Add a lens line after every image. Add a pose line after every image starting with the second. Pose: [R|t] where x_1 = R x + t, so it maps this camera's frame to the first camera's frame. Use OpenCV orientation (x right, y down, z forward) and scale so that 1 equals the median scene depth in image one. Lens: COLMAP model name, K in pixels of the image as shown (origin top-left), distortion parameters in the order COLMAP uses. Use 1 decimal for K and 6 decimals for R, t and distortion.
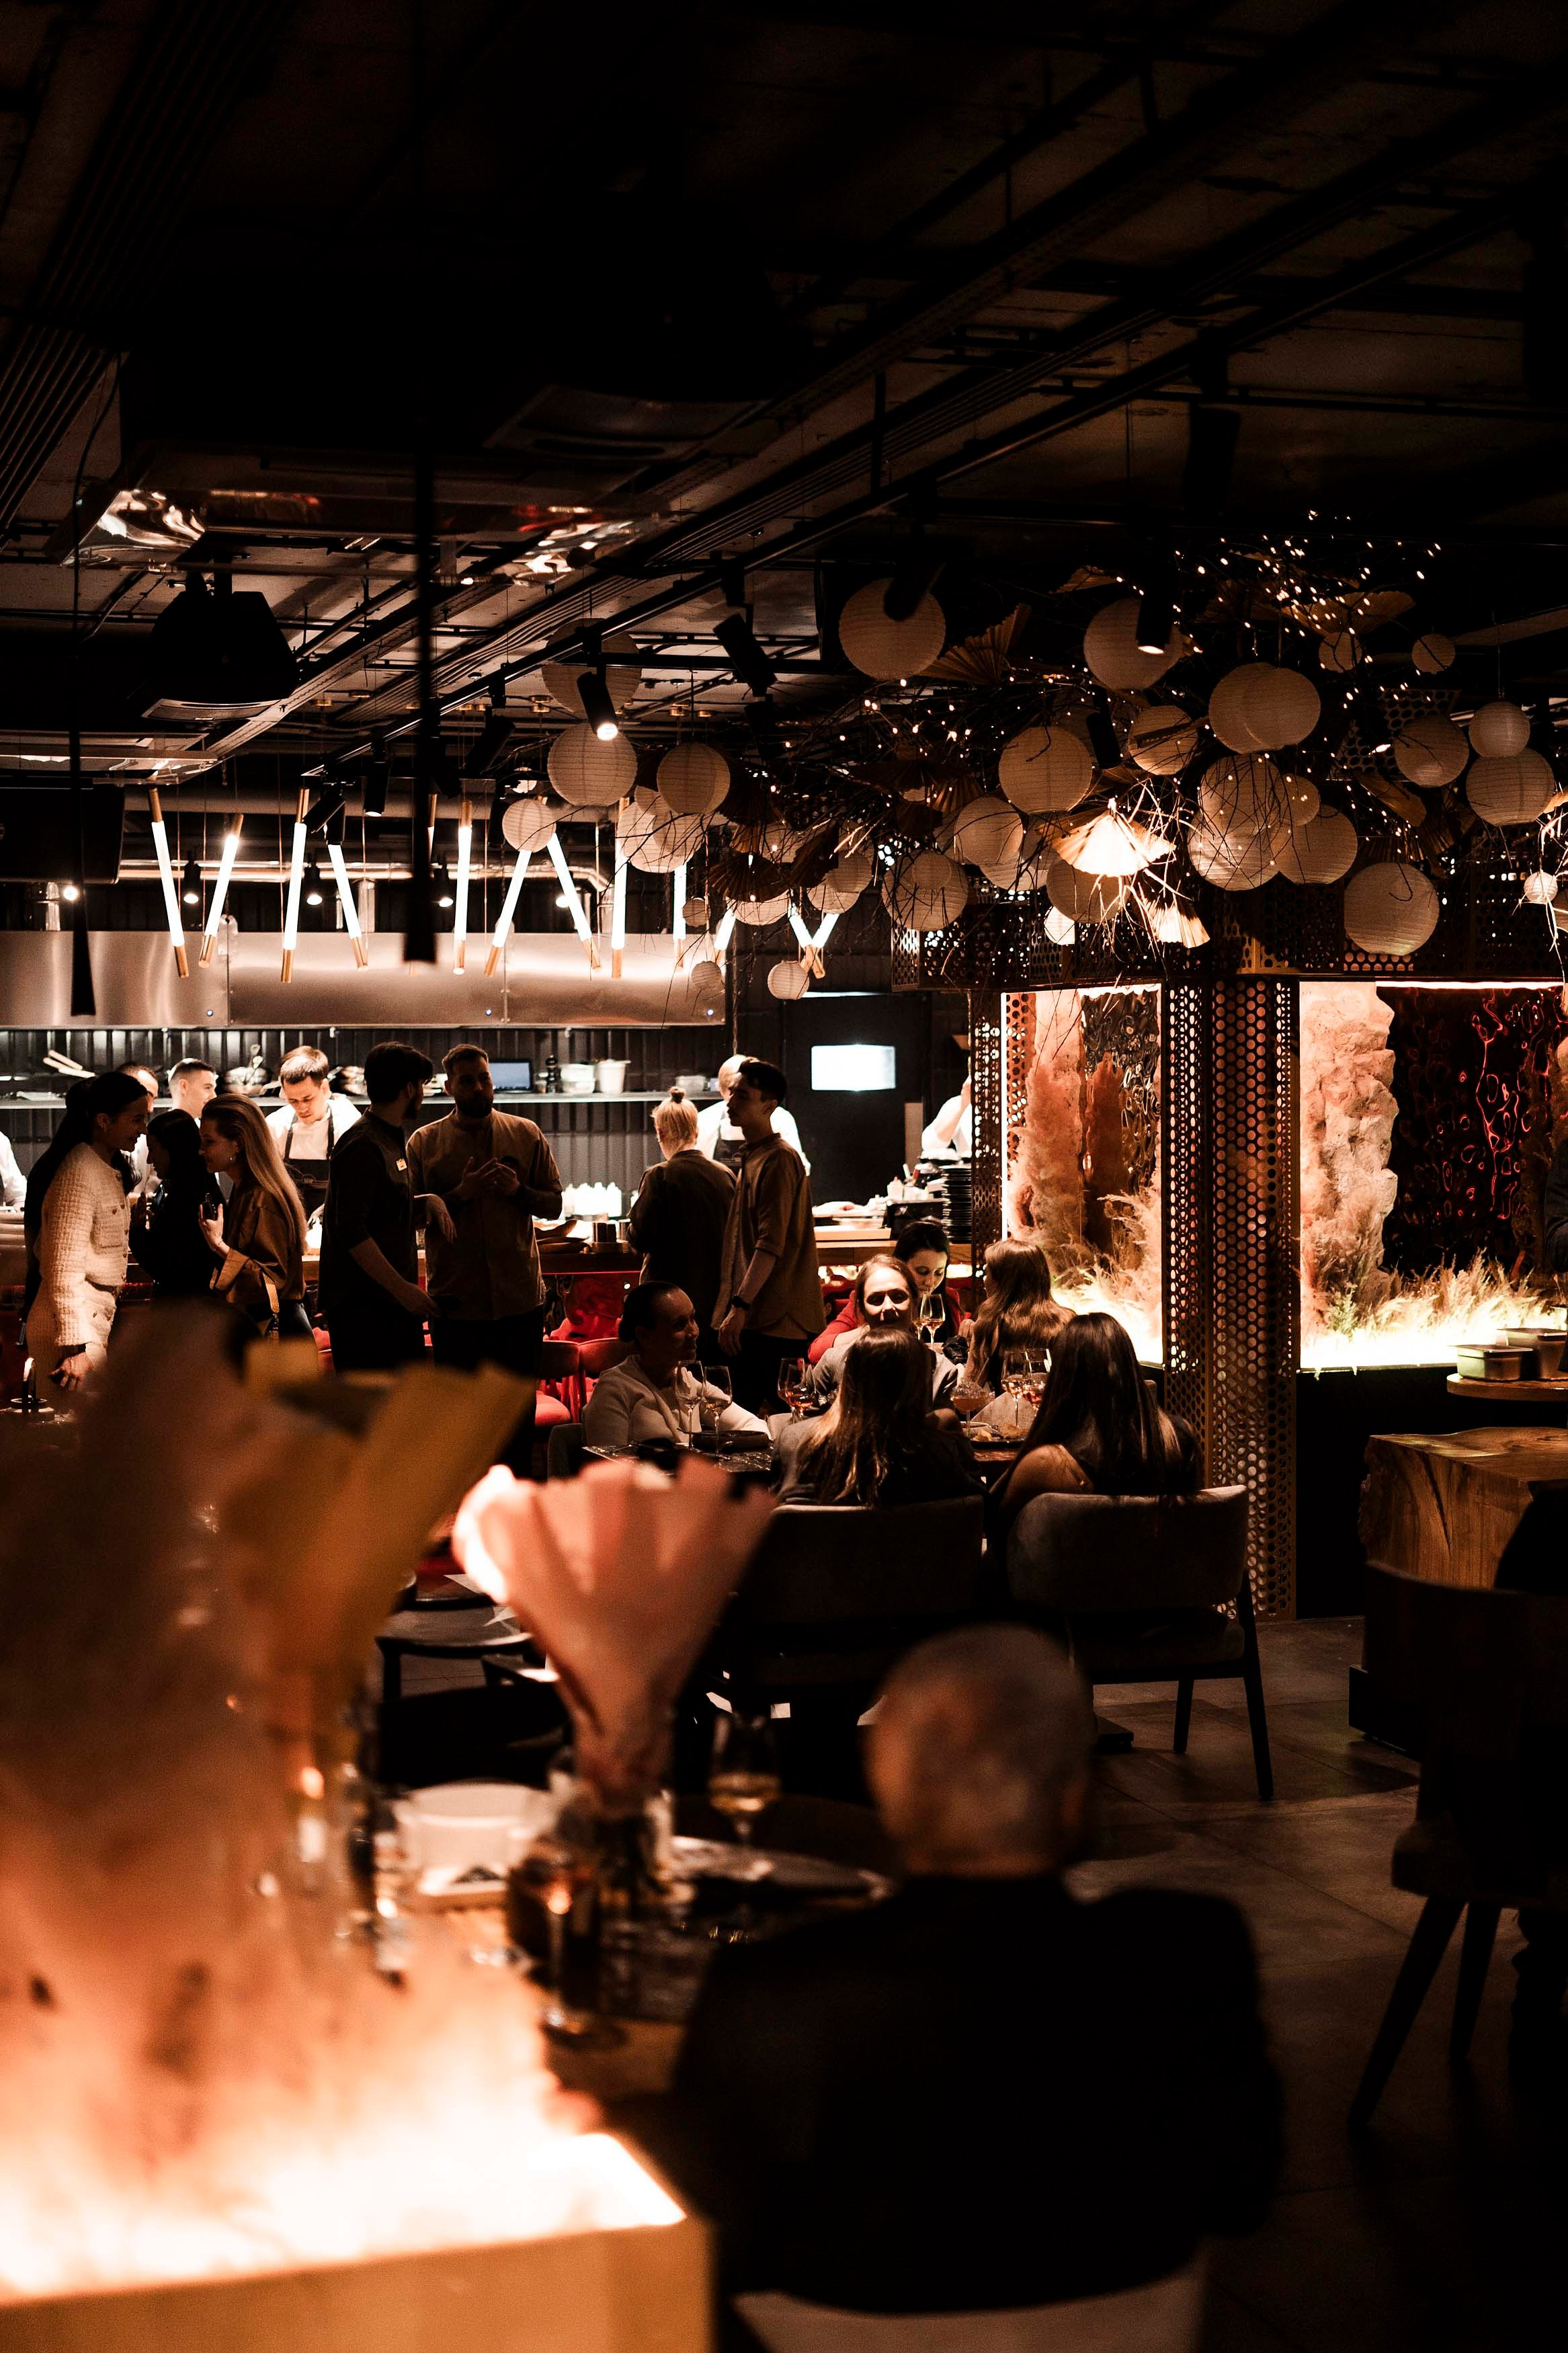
lens RADIAL K [[3527.7, 0, 779.7], [0, 3527.7, 1165.0], [0, 0, 1]] dist [-0.004185, 0.000000]
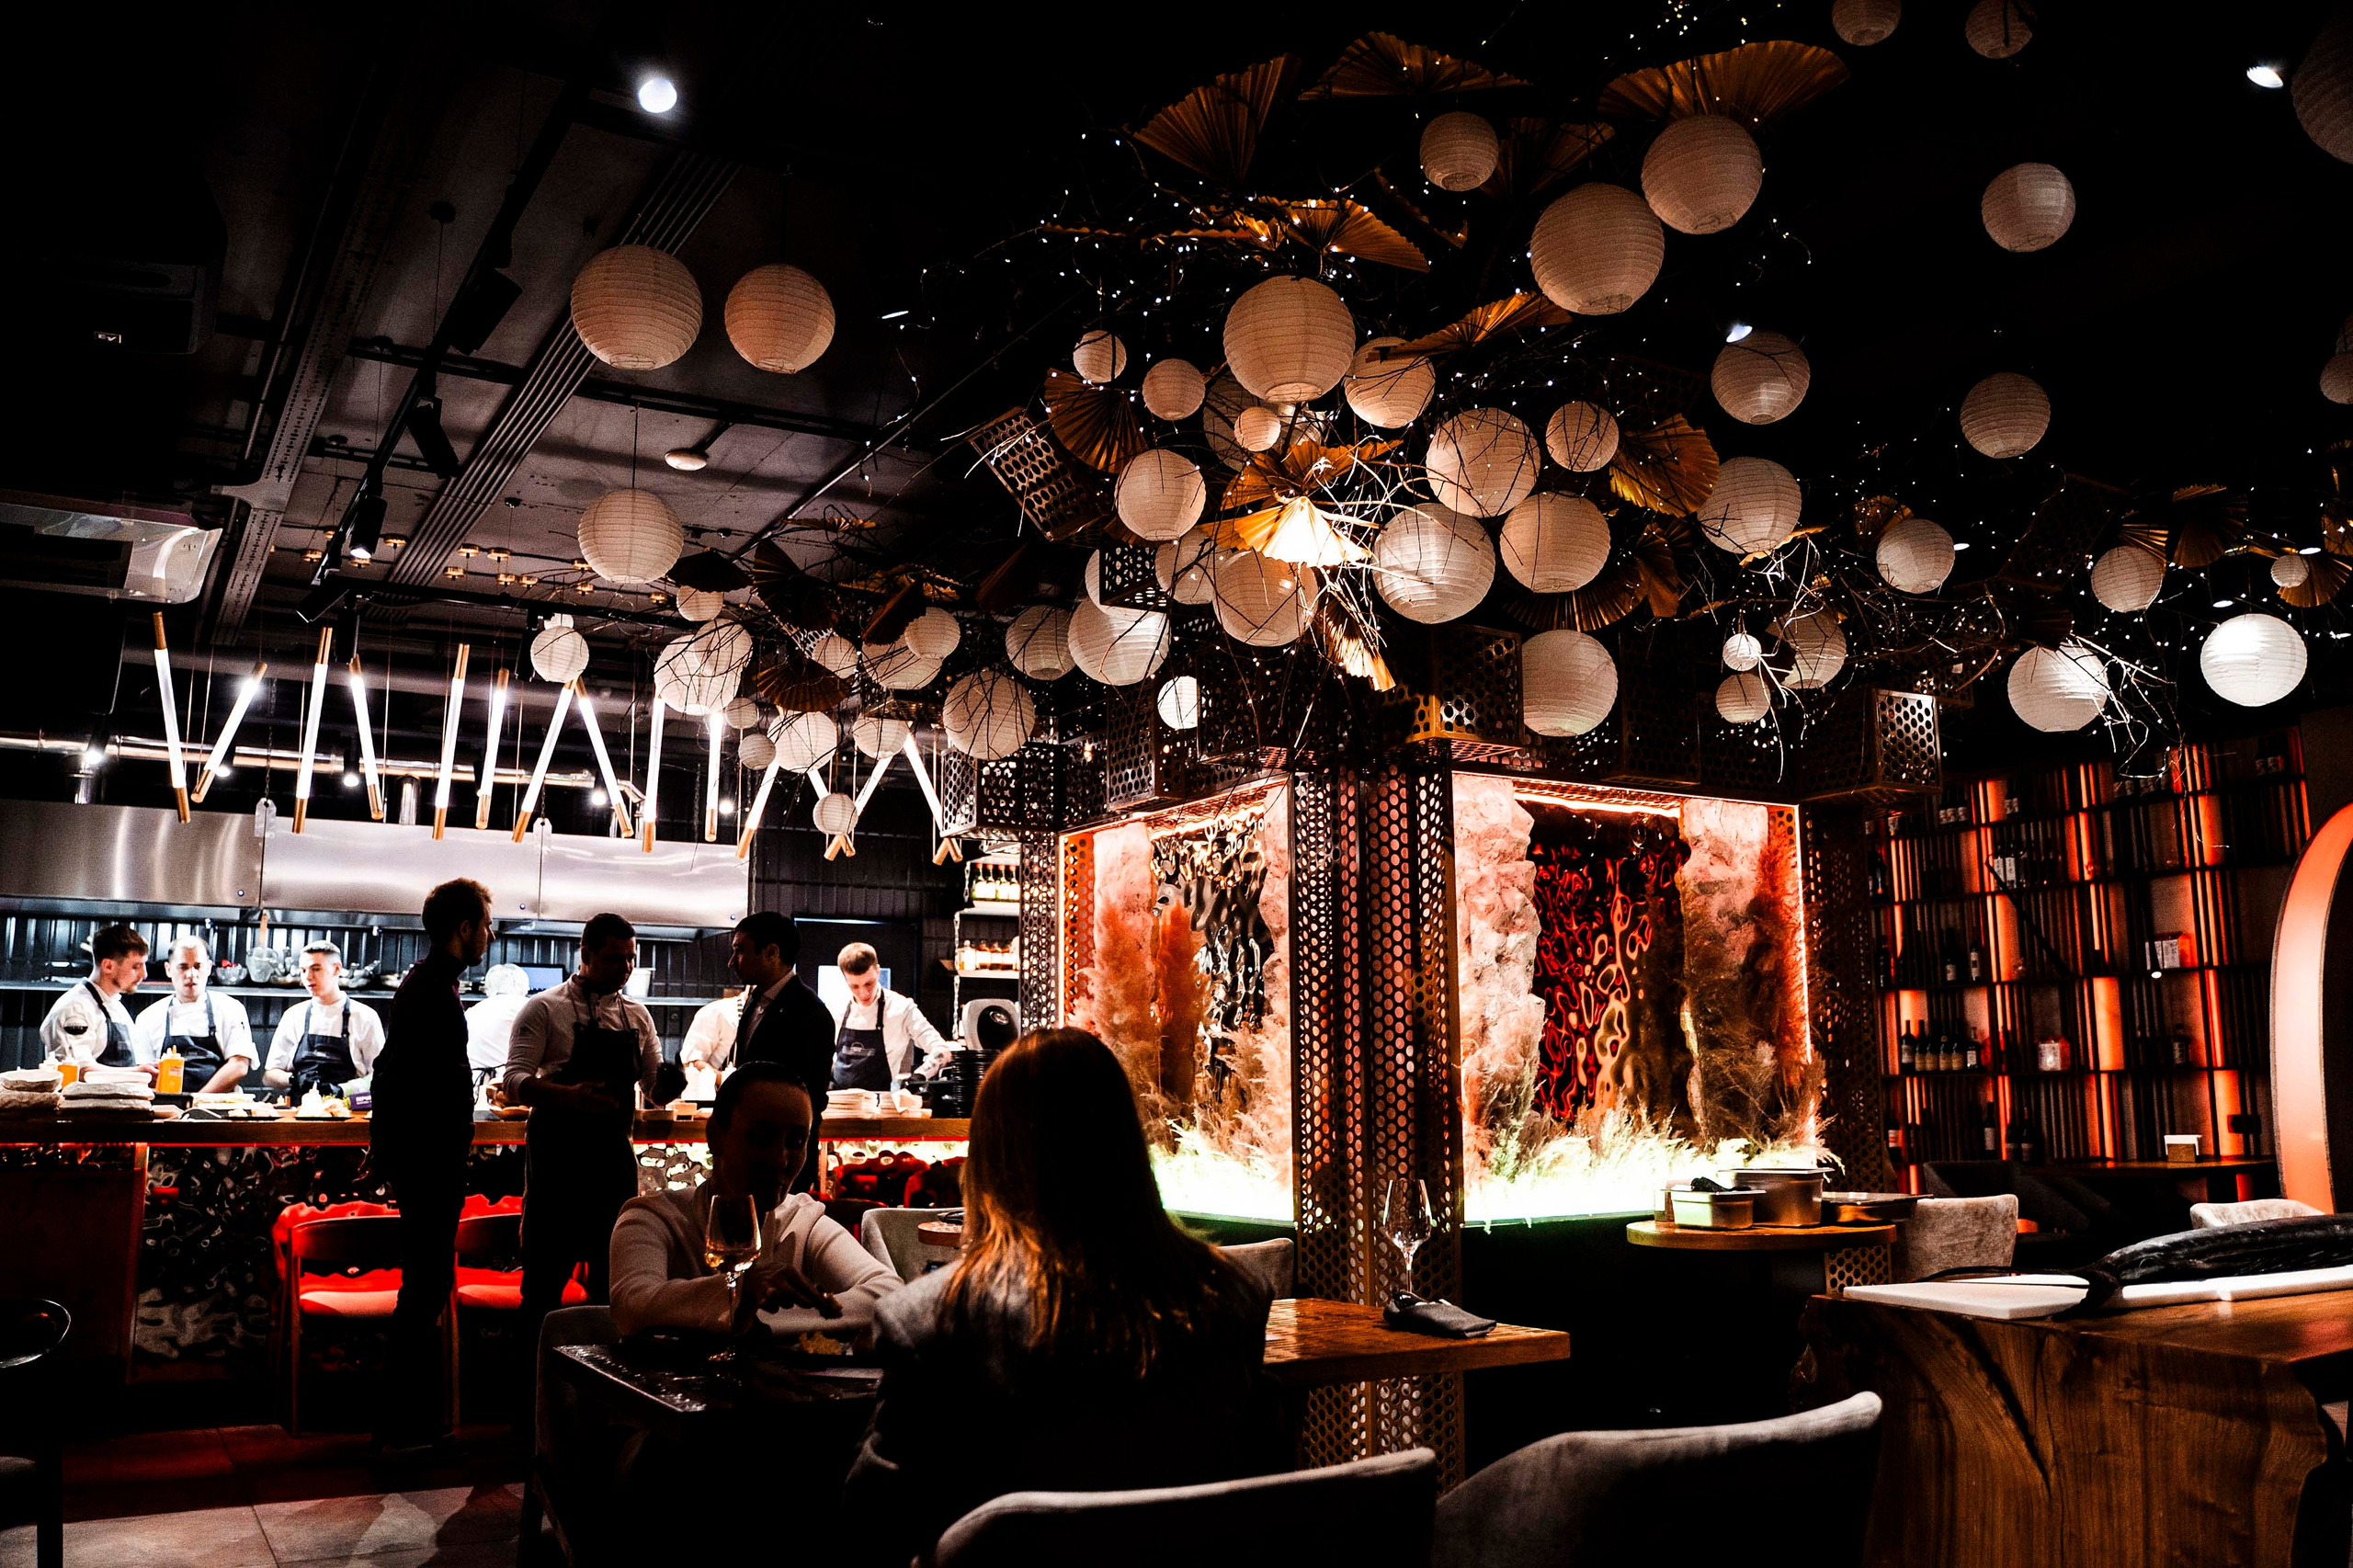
lens RADIAL K [[1980.0, 0, 1168.0], [0, 1980.0, 783.8], [0, 0, 1]] dist [-0.077786, 0.065871]
pose [[0.977577, 0.033372, 0.207917, -0.023077], [0.005271, 0.983175, -0.182590, 0.039725], [-0.210513, 0.179592, 0.960953, 0.534754]]
